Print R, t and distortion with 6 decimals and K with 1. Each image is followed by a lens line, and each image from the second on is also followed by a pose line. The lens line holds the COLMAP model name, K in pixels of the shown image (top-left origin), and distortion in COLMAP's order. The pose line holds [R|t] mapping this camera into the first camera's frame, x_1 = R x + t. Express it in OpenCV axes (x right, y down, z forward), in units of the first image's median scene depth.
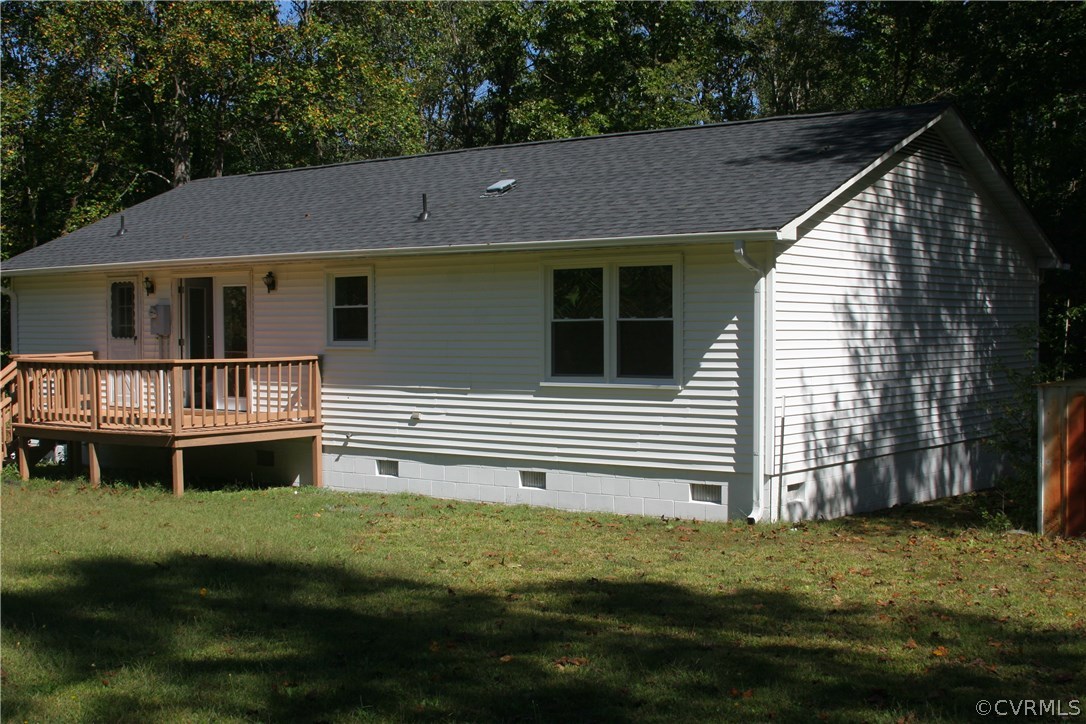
lens RADIAL K [[1417.0, 0, 543.6], [0, 1417.0, 360.2], [0, 0, 1]] dist [-0.137407, 0.000000]
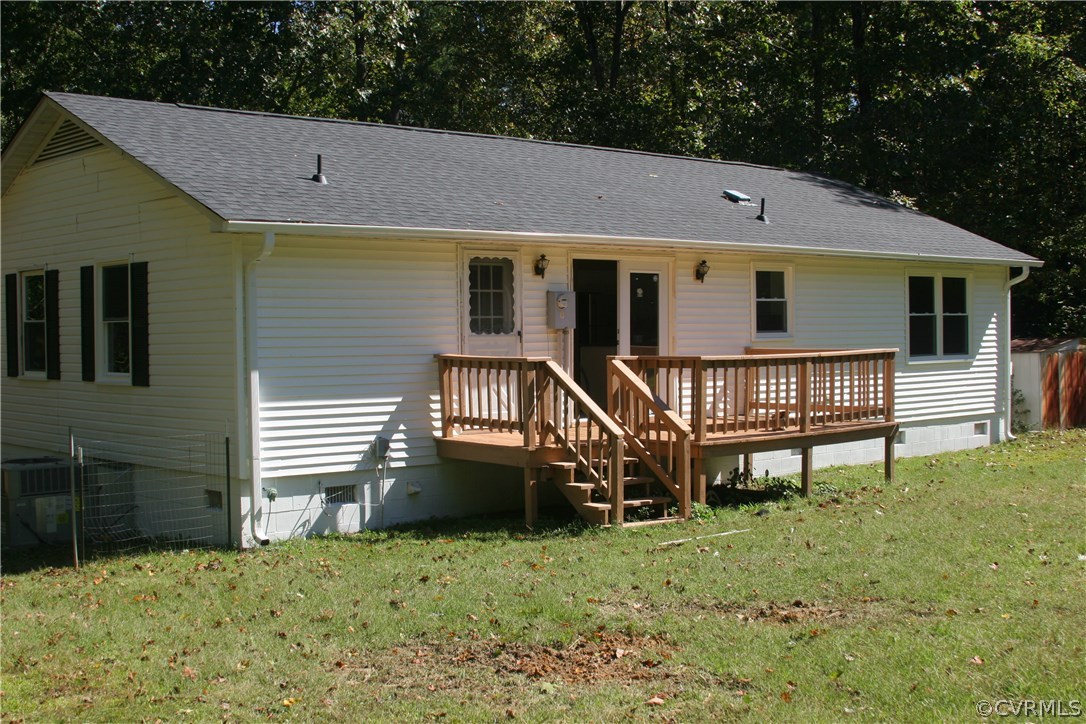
lens RADIAL K [[1417.0, 0, 543.7], [0, 1417.0, 364.3], [0, 0, 1]] dist [-0.137407, 0.000000]
pose [[0.190057, -0.022652, 0.981512, -1.208434], [0.032886, 0.999320, 0.016695, -0.013219], [-0.981222, 0.029105, 0.190672, 0.976836]]
